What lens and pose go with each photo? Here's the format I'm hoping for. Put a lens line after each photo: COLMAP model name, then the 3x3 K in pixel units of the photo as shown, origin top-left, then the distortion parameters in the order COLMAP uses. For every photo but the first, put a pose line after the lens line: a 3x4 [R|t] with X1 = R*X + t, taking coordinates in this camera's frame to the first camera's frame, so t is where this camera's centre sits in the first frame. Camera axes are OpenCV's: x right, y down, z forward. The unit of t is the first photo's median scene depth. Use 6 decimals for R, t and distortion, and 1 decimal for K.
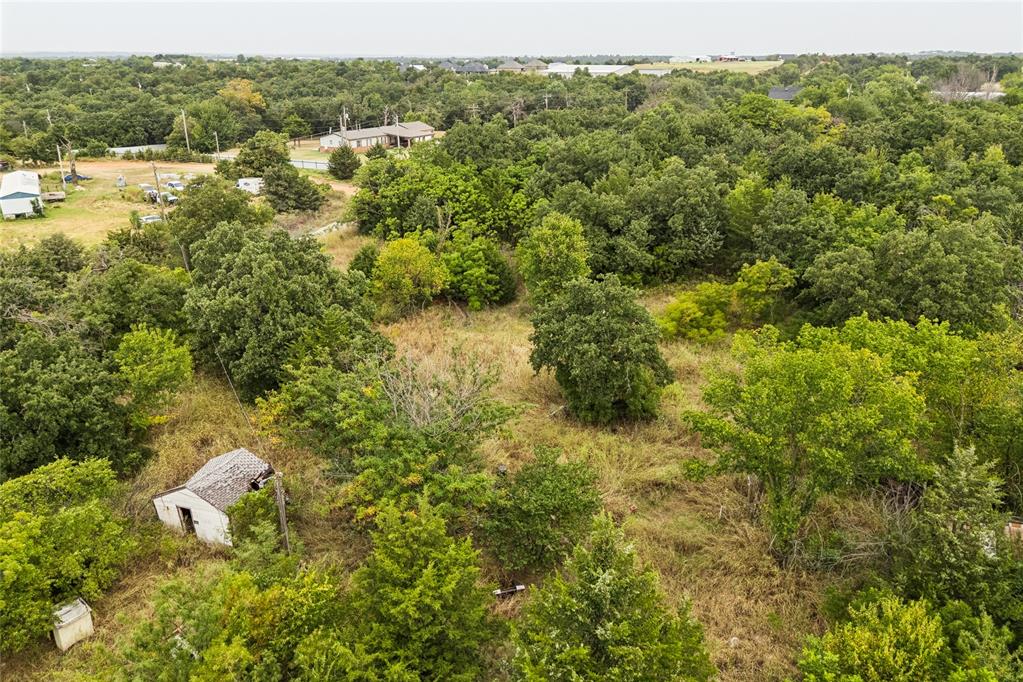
lens RADIAL K [[769.4, 0, 507.0], [0, 769.4, 339.8], [0, 0, 1]] dist [0.089496, -0.085883]
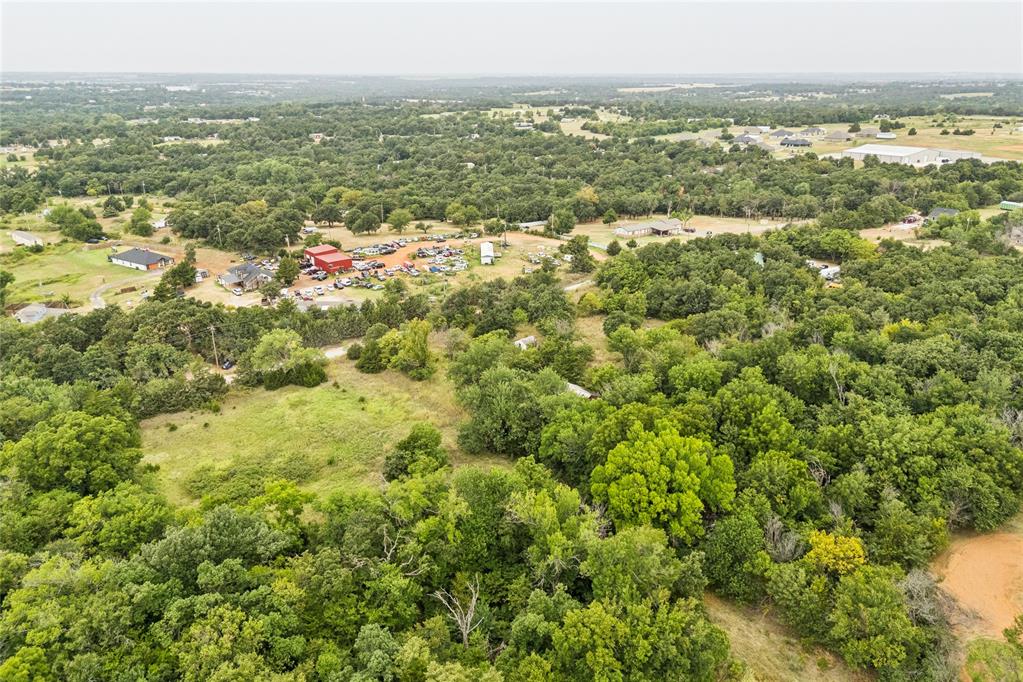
lens RADIAL K [[769.4, 0, 507.0], [0, 769.4, 339.8], [0, 0, 1]] dist [0.089496, -0.085883]
pose [[0.886825, 0.154488, -0.435517, 0.718140], [-0.162426, 0.986534, 0.019204, 0.044365], [0.432619, 0.053709, 0.899976, -1.506311]]
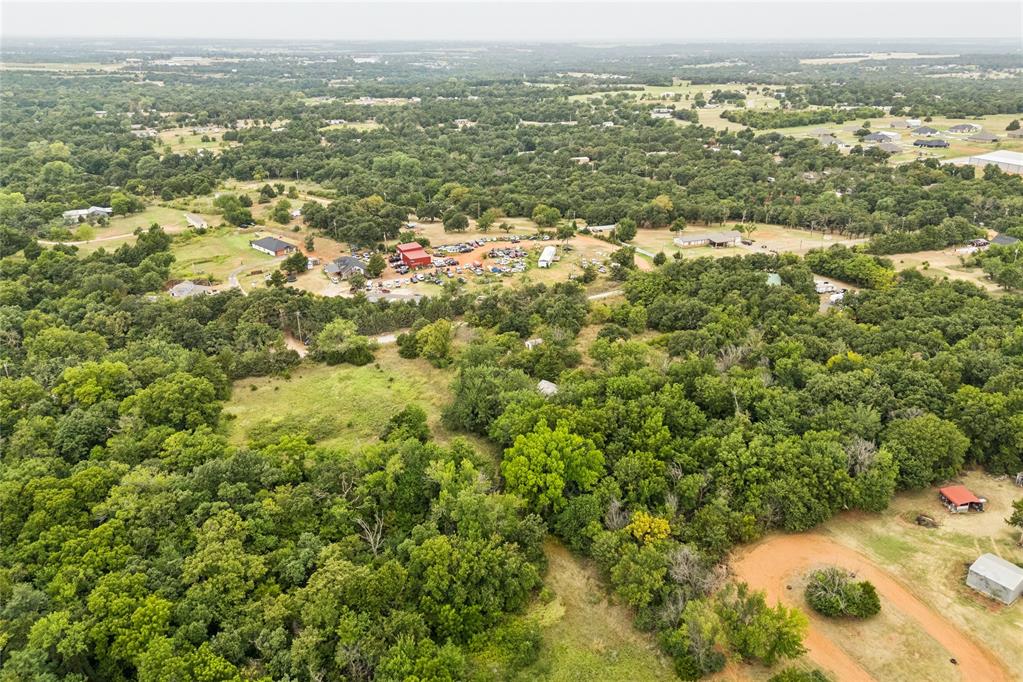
lens RADIAL K [[769.4, 0, 507.0], [0, 769.4, 339.8], [0, 0, 1]] dist [0.089496, -0.085883]
pose [[0.766891, 0.236903, -0.596452, 1.300822], [-0.225055, 0.969629, 0.095758, -0.152855], [0.601023, 0.060799, 0.796916, -1.682422]]
